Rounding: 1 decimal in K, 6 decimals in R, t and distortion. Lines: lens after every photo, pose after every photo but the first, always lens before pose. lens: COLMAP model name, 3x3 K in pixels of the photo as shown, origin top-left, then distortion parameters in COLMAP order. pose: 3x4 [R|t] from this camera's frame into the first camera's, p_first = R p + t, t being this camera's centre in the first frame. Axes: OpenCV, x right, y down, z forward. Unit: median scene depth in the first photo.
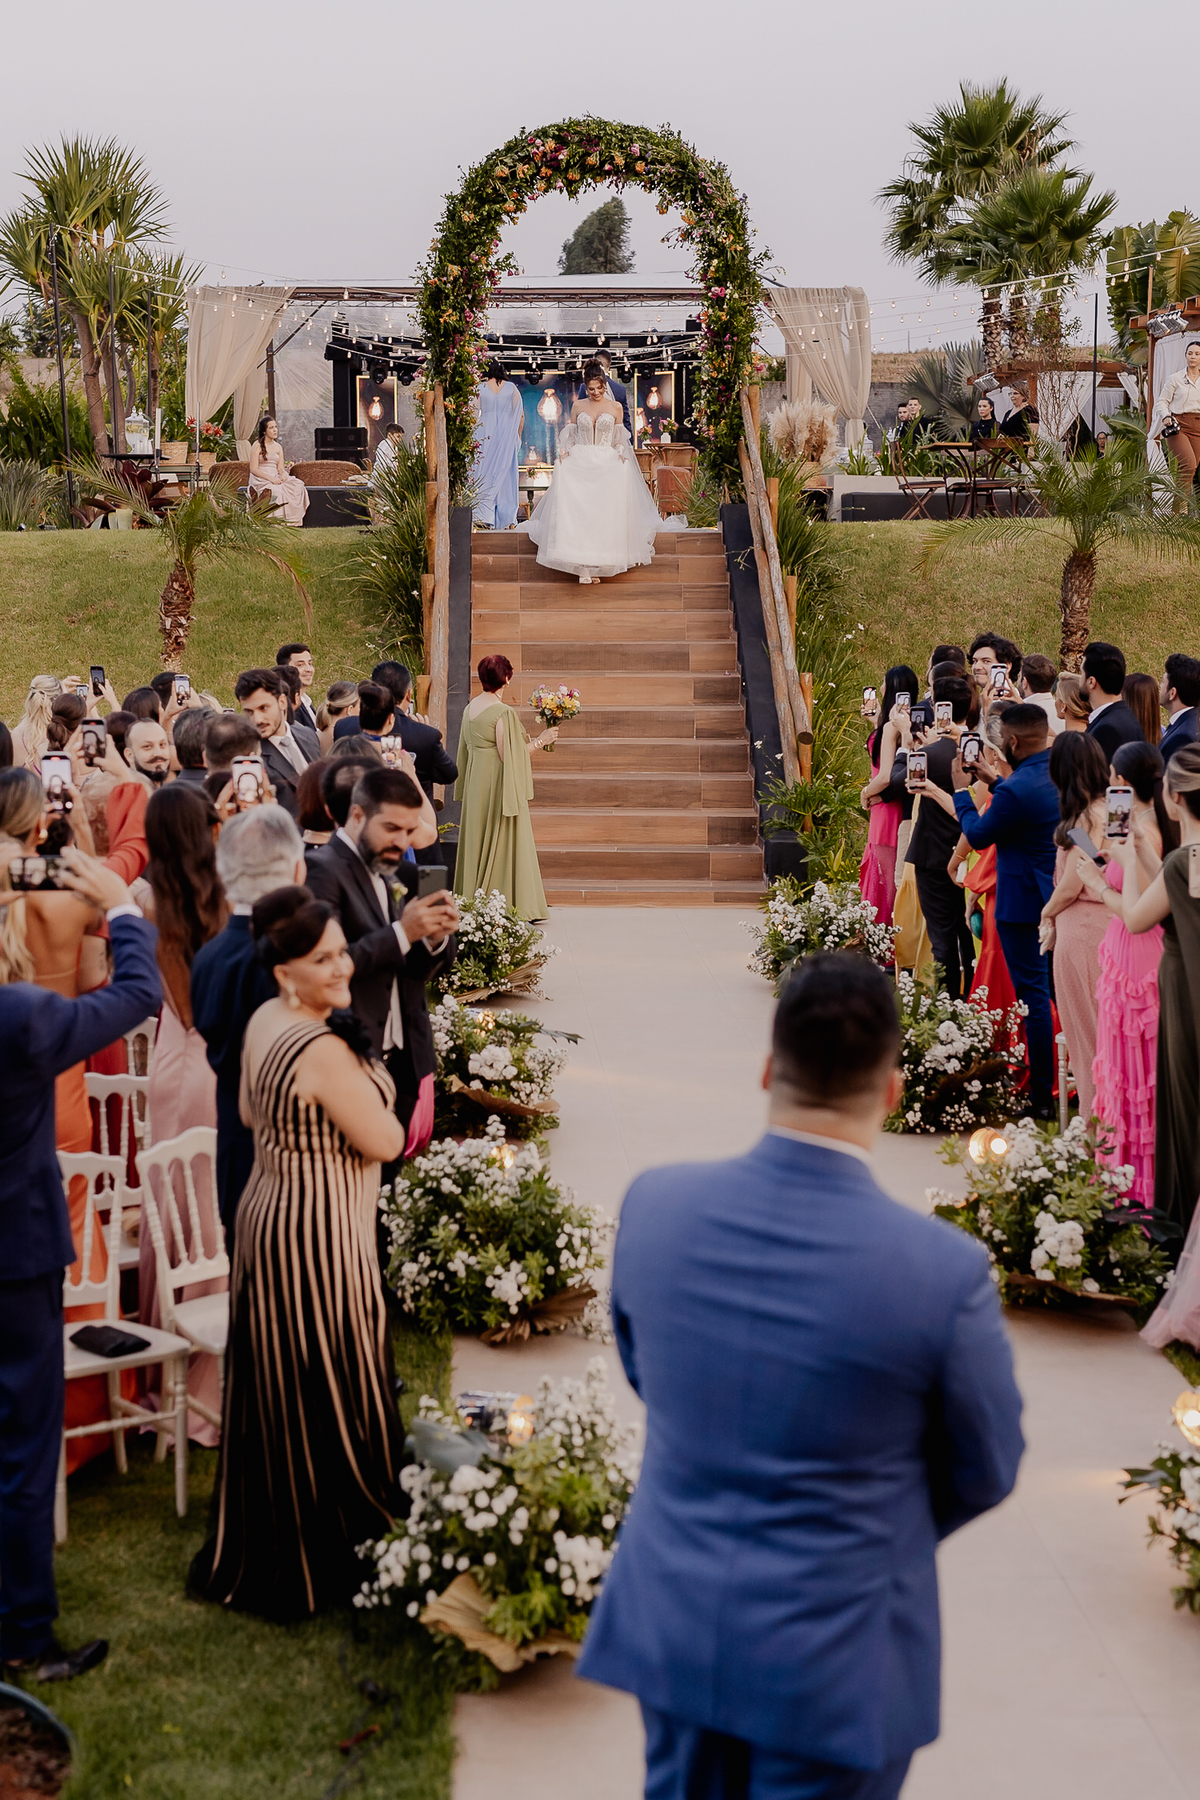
lens RADIAL K [[2744.7, 0, 600.0], [0, 2744.7, 900.0], [0, 0, 1]] dist [0.009262, -0.031568]
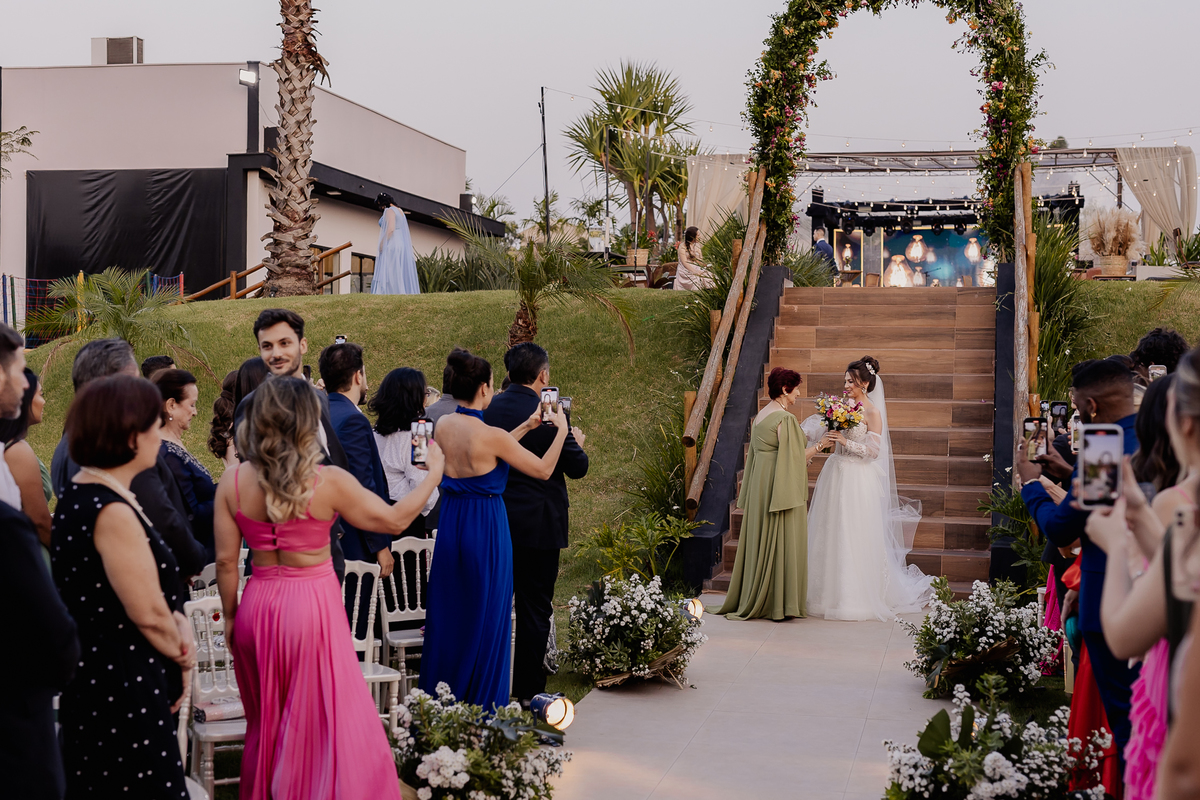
lens RADIAL K [[1766.2, 0, 604.2], [0, 1766.2, 427.7], [0, 0, 1]] dist [-0.004581, -0.024736]
pose [[0.968066, 0.018558, -0.250008, 0.108820], [-0.042390, 0.995014, -0.090279, 0.001628], [0.247086, 0.097994, 0.964026, 0.361615]]
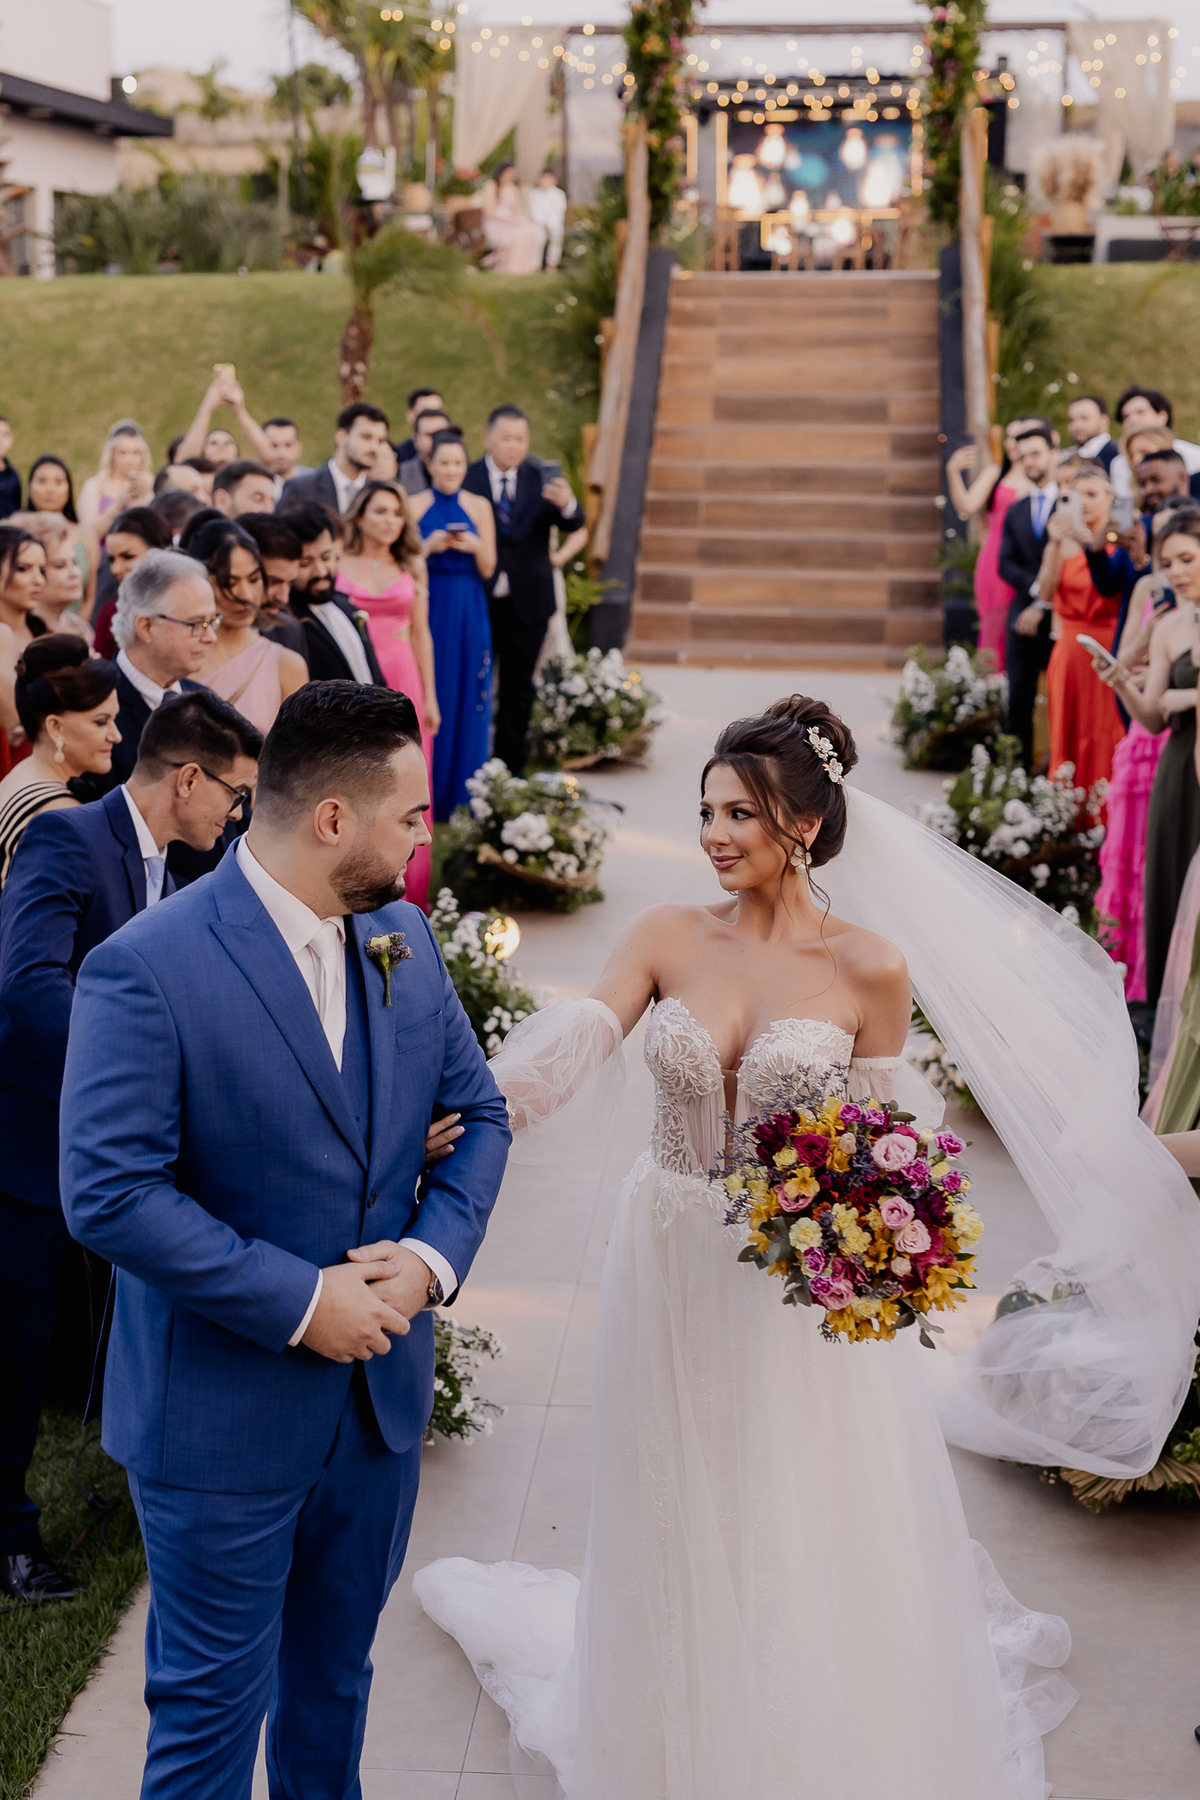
lens RADIAL K [[2770.7, 0, 600.0], [0, 2770.7, 900.0], [0, 0, 1]] dist [-0.010485, 0.113336]
pose [[0.992212, 0.029577, -0.120998, 0.077400], [-0.019261, 0.996148, 0.085550, 0.000253], [0.123062, -0.082553, 0.988959, 0.042447]]
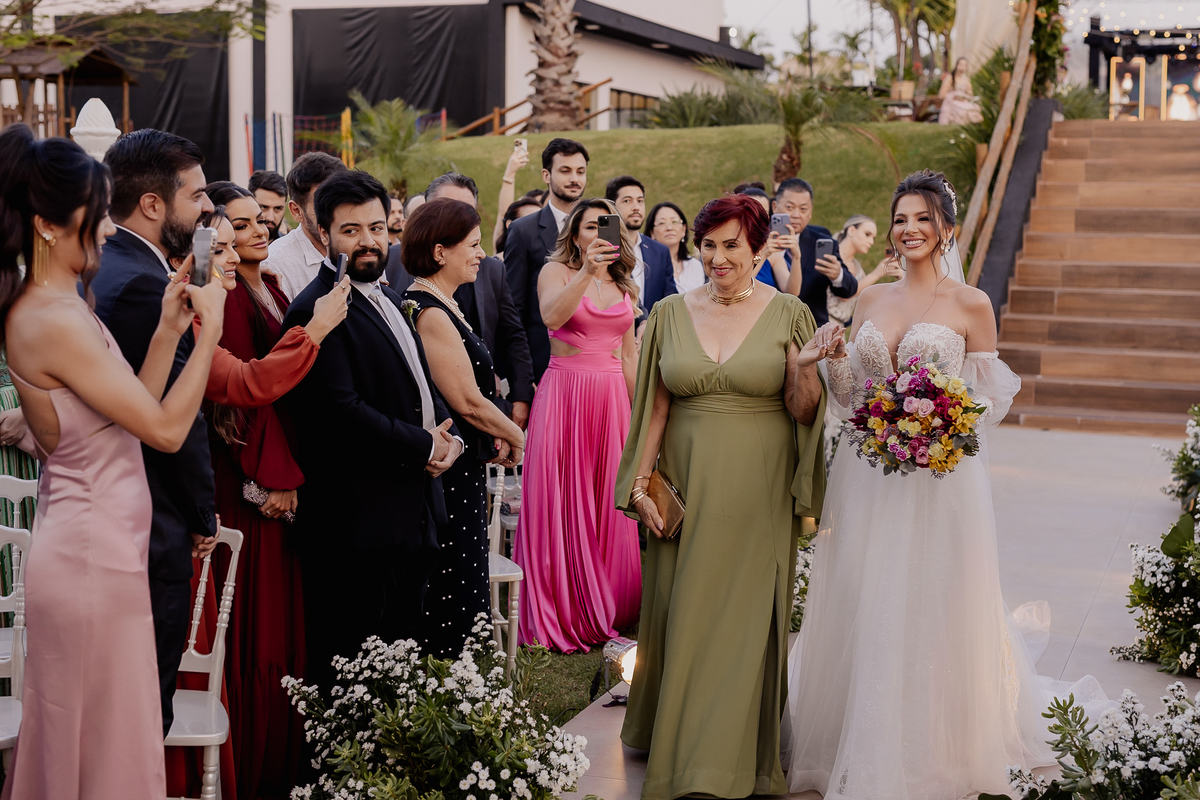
lens RADIAL K [[1829.8, 0, 627.8], [0, 1829.8, 397.5], [0, 0, 1]] dist [0.009262, -0.031568]
pose [[0.928218, 0.048608, -0.368847, 0.121513], [-0.058012, 0.998211, -0.014442, 0.012007], [0.367485, 0.034802, 0.929378, 0.304779]]
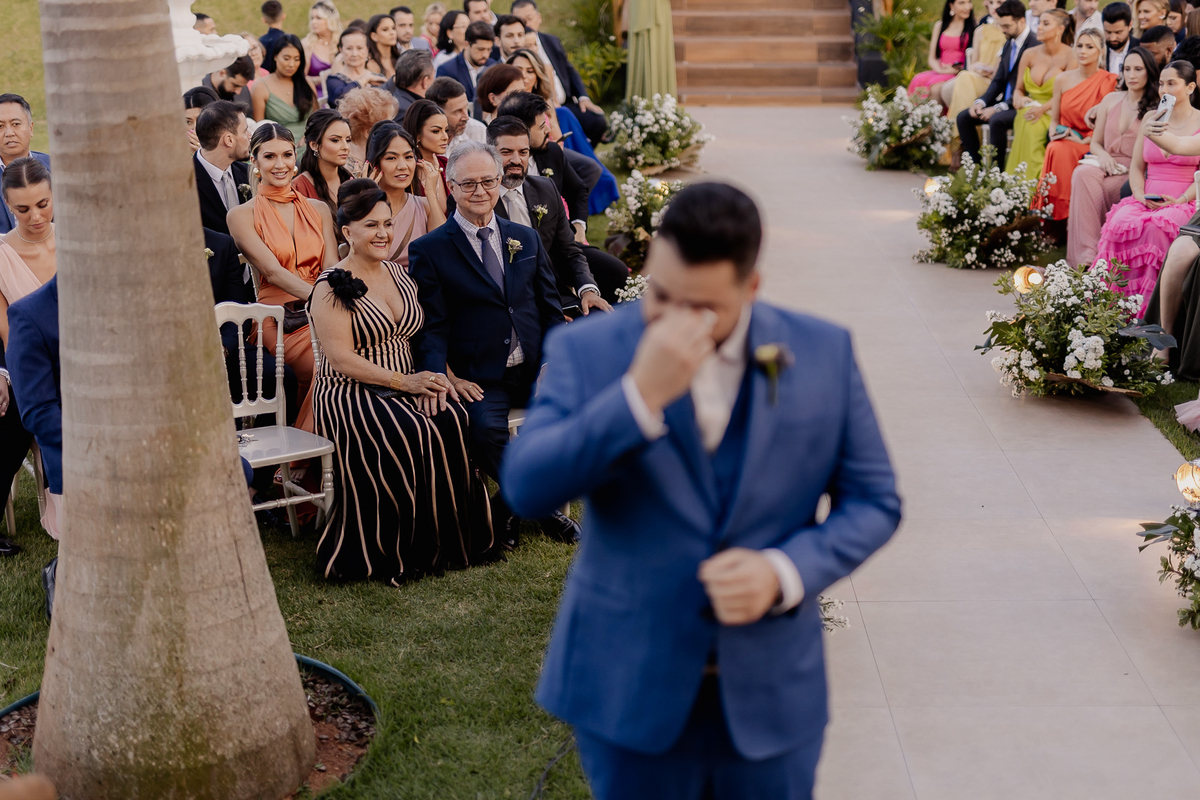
lens RADIAL K [[1847.2, 0, 600.2], [0, 1847.2, 376.8], [0, 0, 1]] dist [-0.010485, 0.113336]
pose [[0.997473, 0.004718, -0.070883, -0.005028], [0.005695, 0.989269, 0.145996, 0.000968], [0.070811, -0.146031, 0.986743, 0.041647]]
